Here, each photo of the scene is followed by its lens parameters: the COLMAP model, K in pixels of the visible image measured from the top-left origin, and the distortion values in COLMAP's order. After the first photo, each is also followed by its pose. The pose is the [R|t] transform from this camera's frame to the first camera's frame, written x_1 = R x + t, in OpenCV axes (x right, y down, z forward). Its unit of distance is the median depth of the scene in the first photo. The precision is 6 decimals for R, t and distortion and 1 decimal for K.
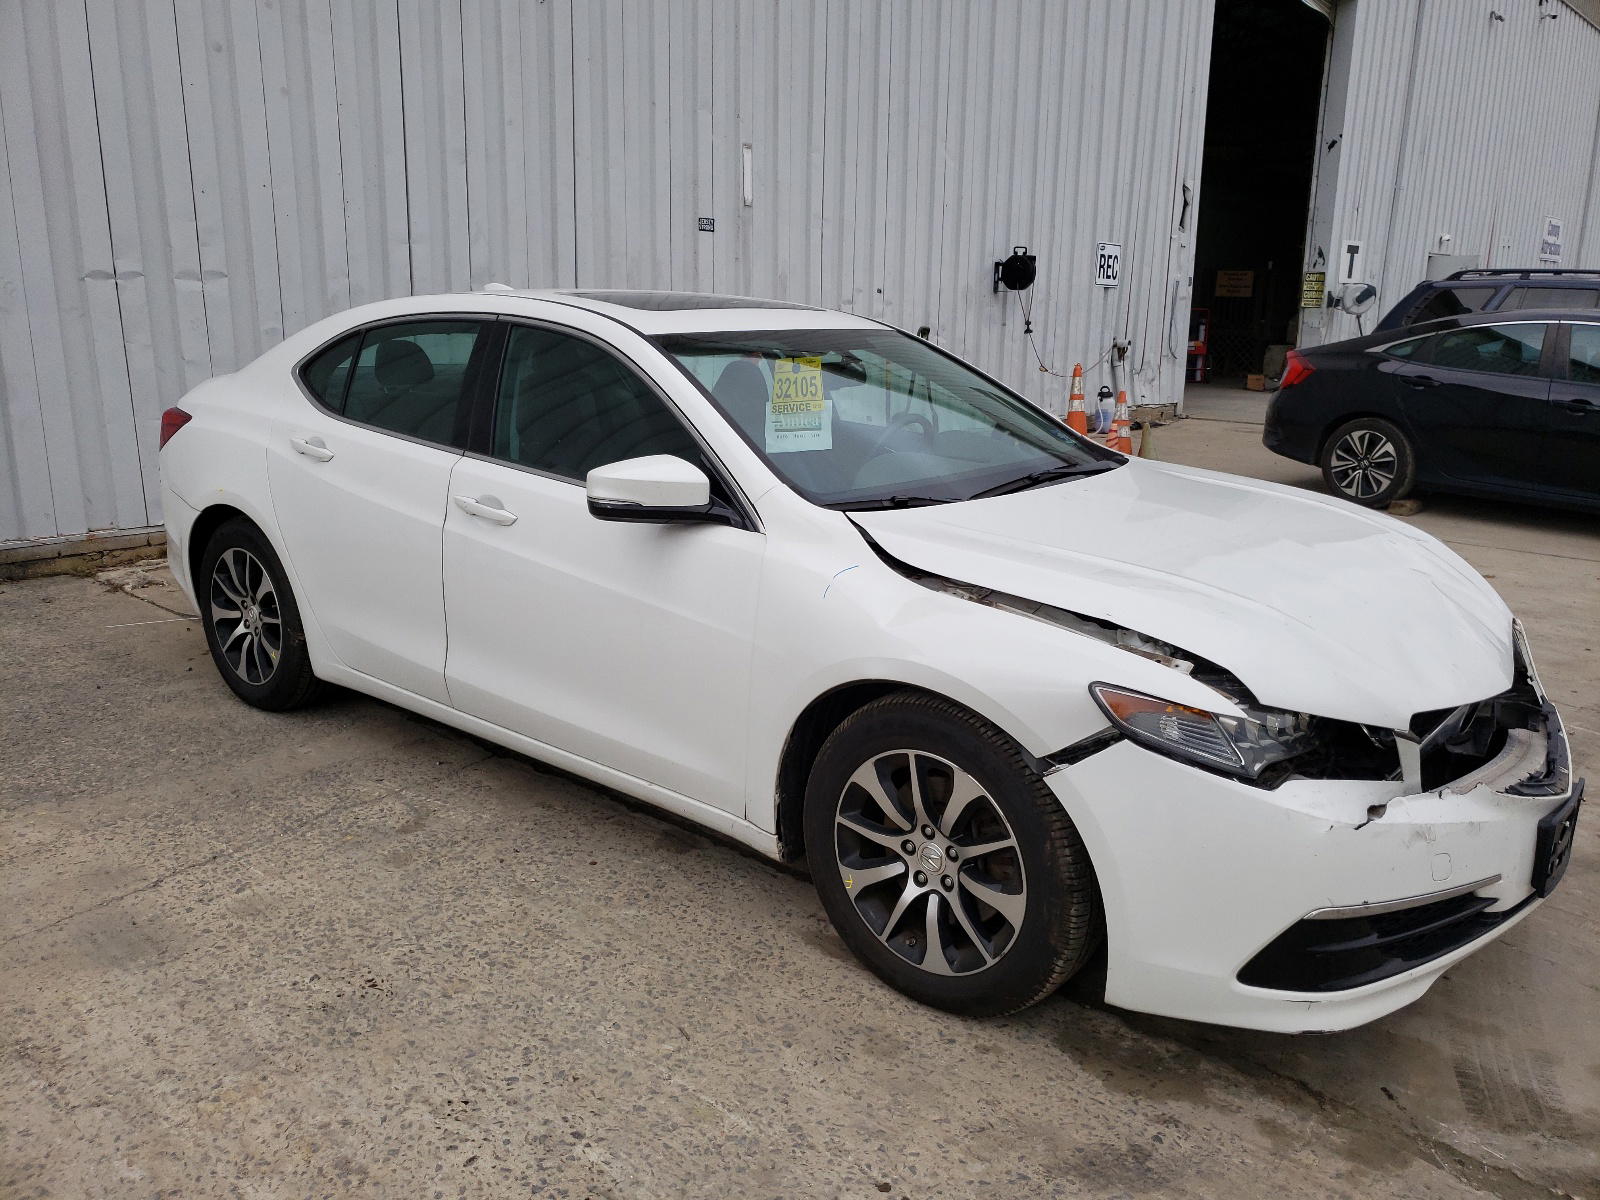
lens RADIAL K [[1227.1, 0, 804.1], [0, 1227.1, 604.4], [0, 0, 1]] dist [0.008417, -0.000400]
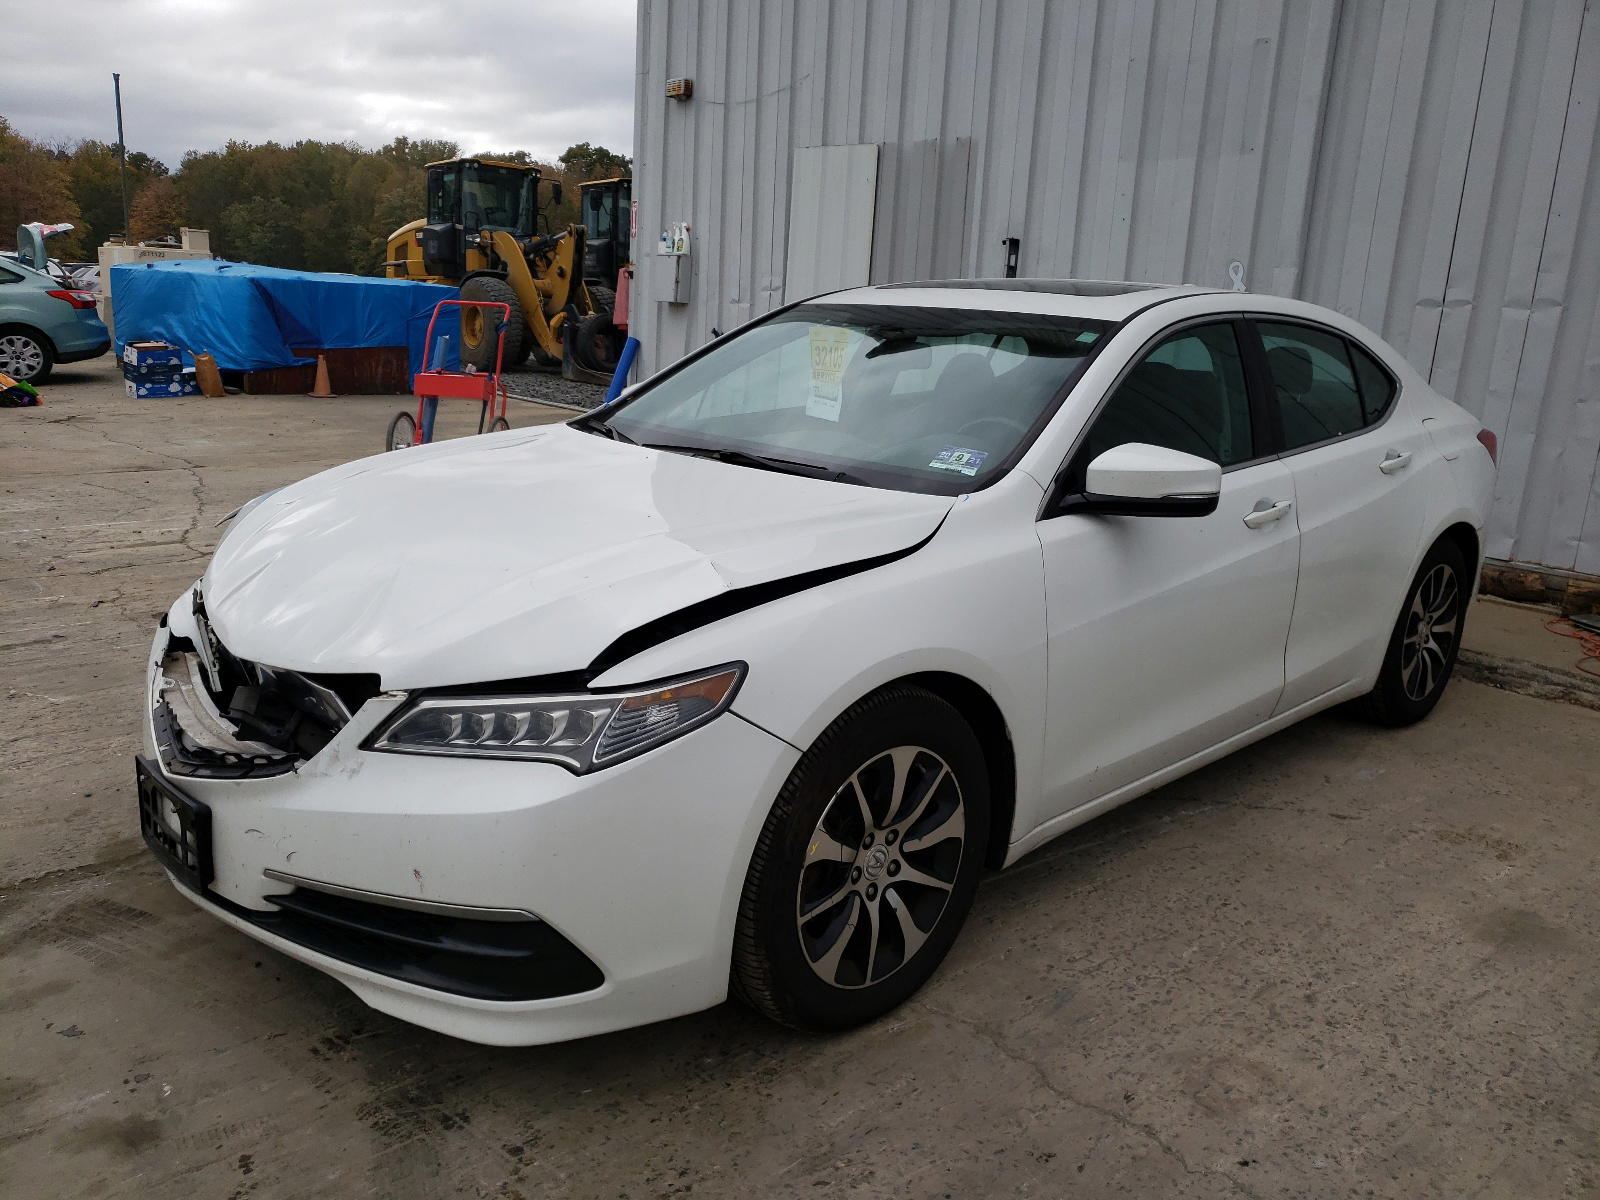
lens RADIAL K [[1229.3, 0, 796.6], [0, 1229.3, 591.4], [0, 0, 1]] dist [0.011650, 0.008349]
pose [[-0.100333, 0.209517, -0.972644, 1.524771], [-0.286280, 0.930157, 0.229896, -0.324105], [0.952878, 0.301514, -0.033345, 1.536528]]
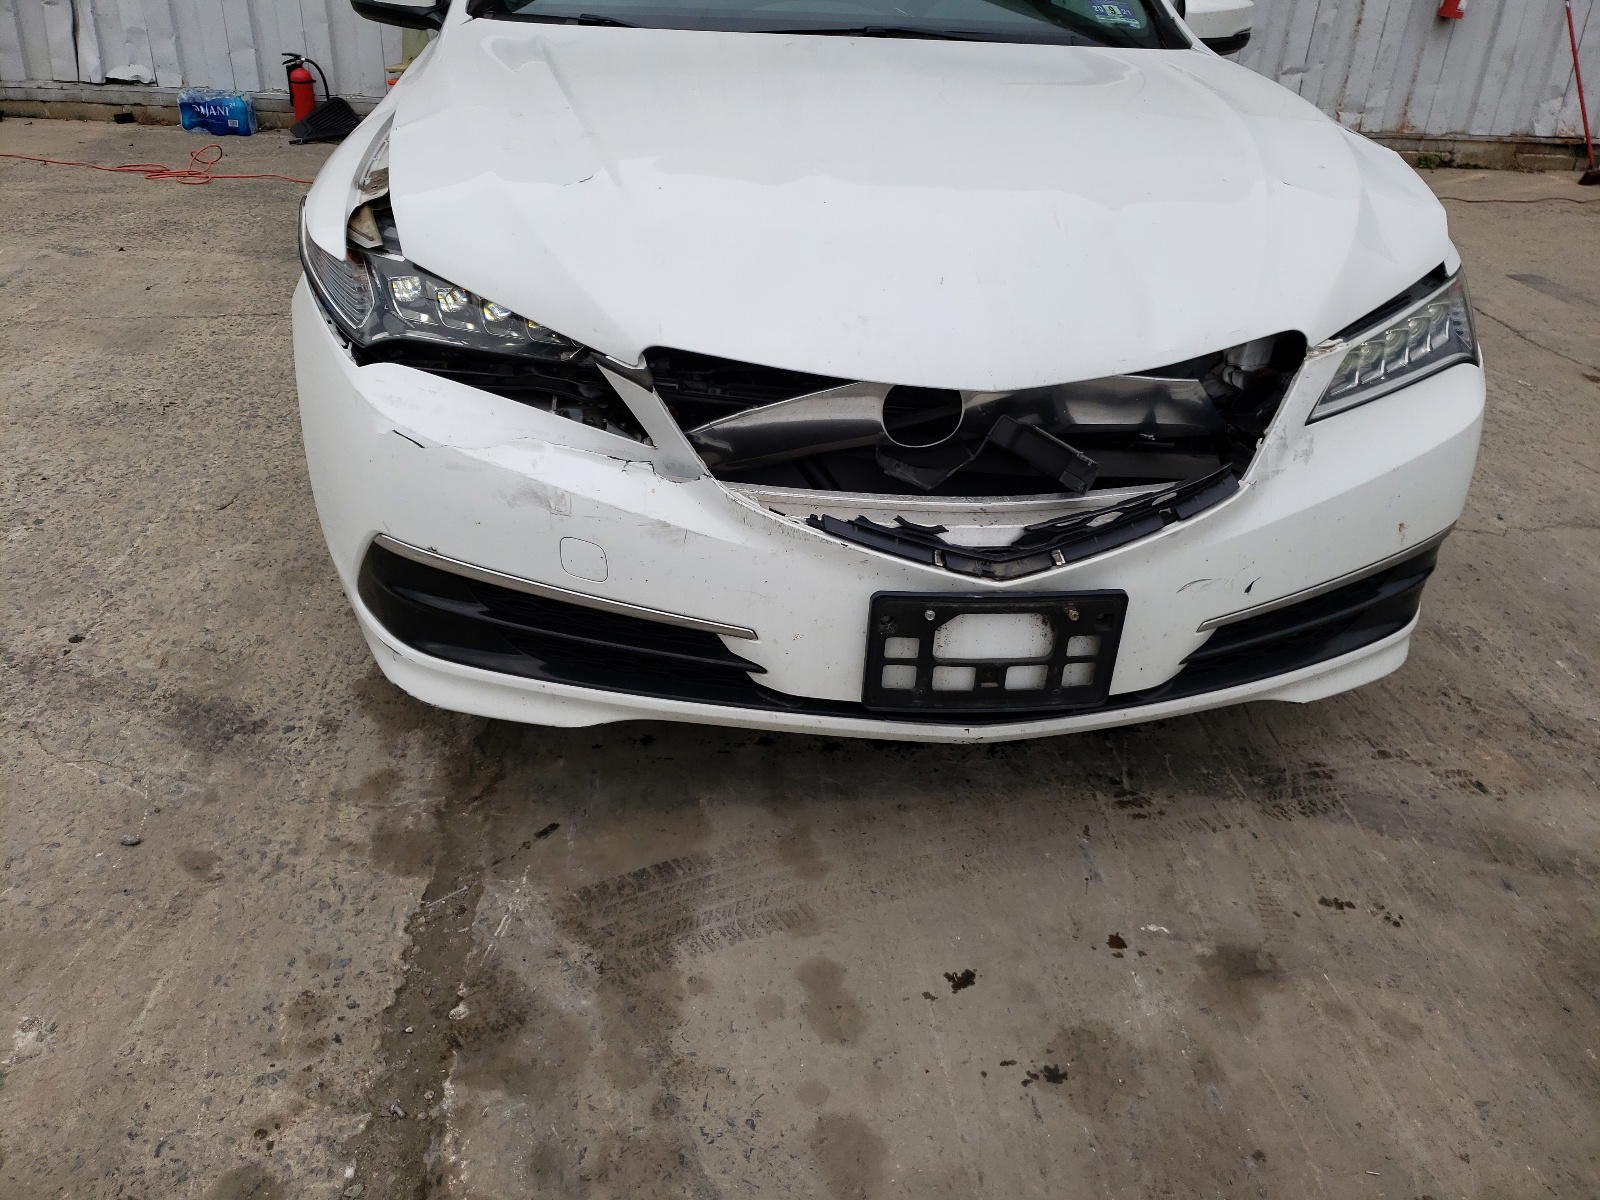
lens RADIAL K [[1229.3, 0, 792.7], [0, 1229.3, 594.0], [0, 0, 1]] dist [0.011650, 0.008349]
pose [[0.723208, 0.340448, -0.600887, 0.978618], [-0.192094, 0.934884, 0.298484, 0.002625], [0.663378, -0.100440, 0.741513, 0.539654]]
